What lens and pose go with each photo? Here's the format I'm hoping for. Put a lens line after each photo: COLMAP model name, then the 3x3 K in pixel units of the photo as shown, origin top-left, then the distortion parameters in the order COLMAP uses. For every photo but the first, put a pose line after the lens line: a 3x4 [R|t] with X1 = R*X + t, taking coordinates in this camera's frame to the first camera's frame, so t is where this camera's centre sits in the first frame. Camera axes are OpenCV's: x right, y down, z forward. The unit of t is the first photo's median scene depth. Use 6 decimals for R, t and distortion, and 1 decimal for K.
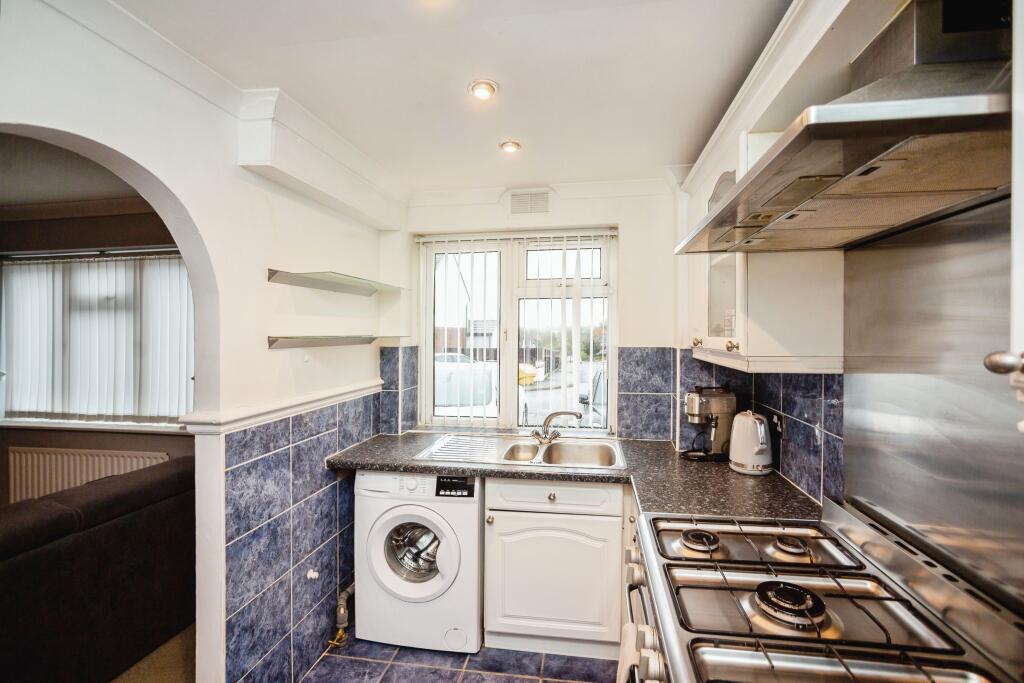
lens RADIAL K [[467.6, 0, 512.0], [0, 467.6, 341.5], [0, 0, 1]] dist [-0.001049, 0.000033]
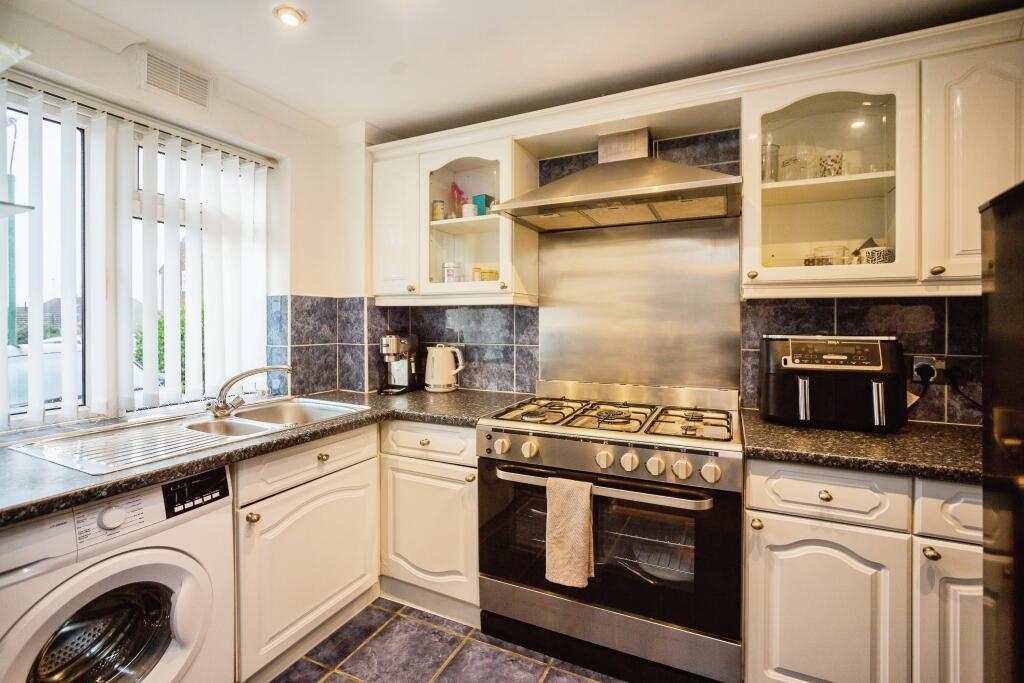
lens RADIAL K [[457.1, 0, 514.1], [0, 457.1, 327.7], [0, 0, 1]] dist [-0.001593, 0.008128]
pose [[0.268206, -0.007147, 0.963335, -0.596498], [0.018662, 0.999823, 0.002222, 0.095365], [-0.963181, 0.017382, 0.268292, 0.414747]]
